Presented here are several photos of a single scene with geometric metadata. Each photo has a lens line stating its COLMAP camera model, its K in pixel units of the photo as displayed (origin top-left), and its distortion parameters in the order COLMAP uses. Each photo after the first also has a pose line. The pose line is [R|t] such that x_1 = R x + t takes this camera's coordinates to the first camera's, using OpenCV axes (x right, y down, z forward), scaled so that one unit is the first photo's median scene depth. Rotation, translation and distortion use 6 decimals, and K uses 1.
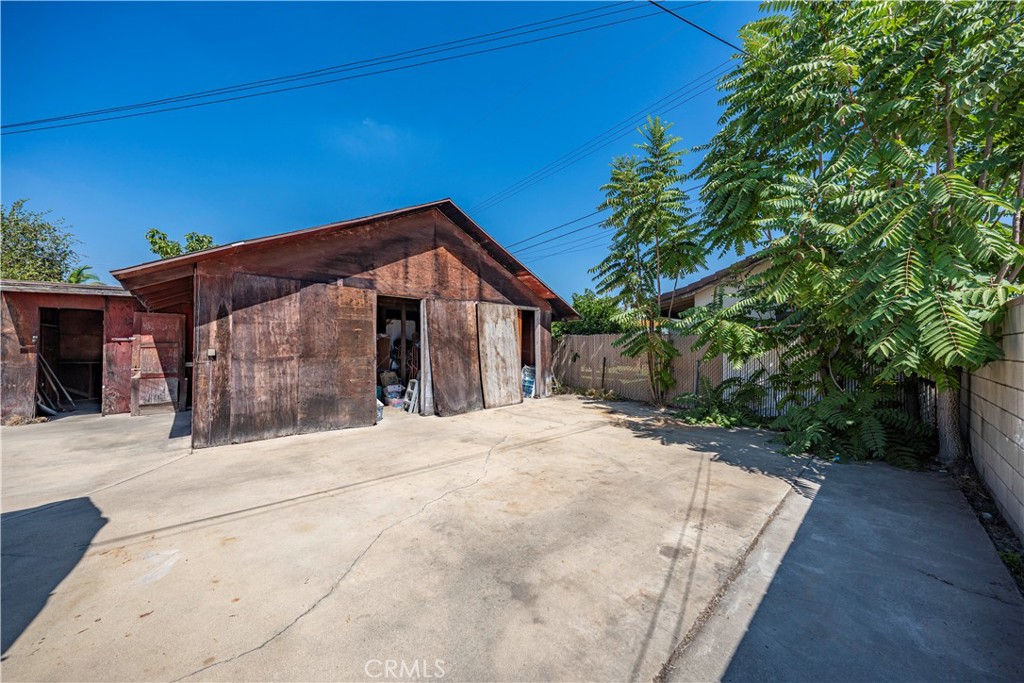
lens RADIAL K [[357.0, 0, 512.0], [0, 357.0, 341.5], [0, 0, 1]] dist [-0.000684, 0.000185]
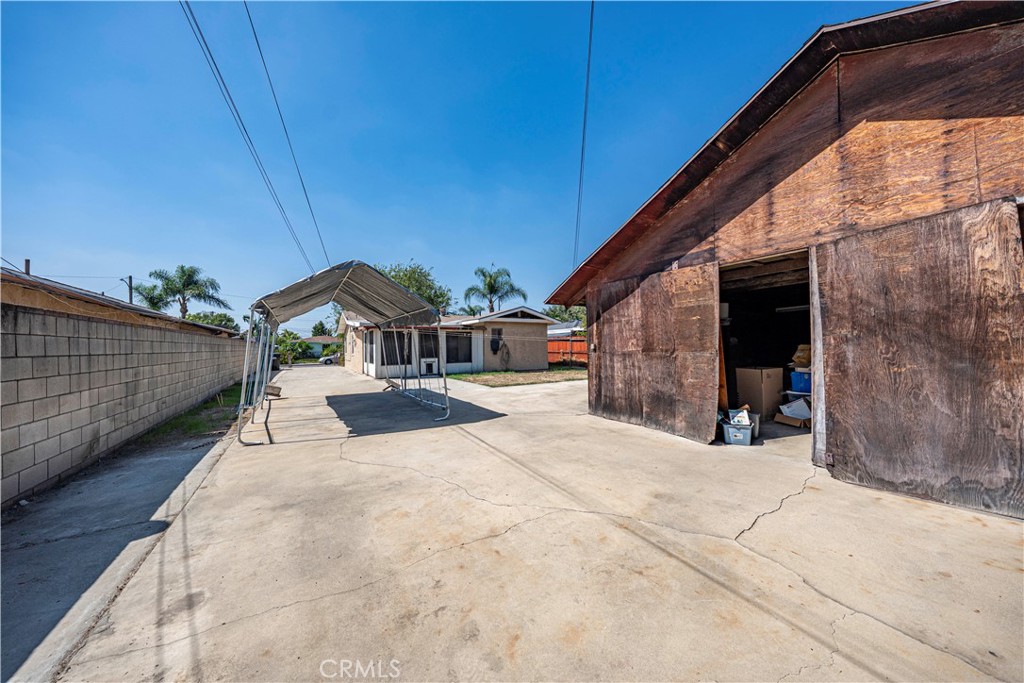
lens RADIAL K [[357.0, 0, 512.0], [0, 357.0, 341.5], [0, 0, 1]] dist [-0.000684, 0.000185]
pose [[-0.228273, -0.012175, -0.973521, 0.546722], [0.030053, 0.999357, -0.019545, 0.028676], [0.973133, -0.033719, -0.227761, 0.982053]]
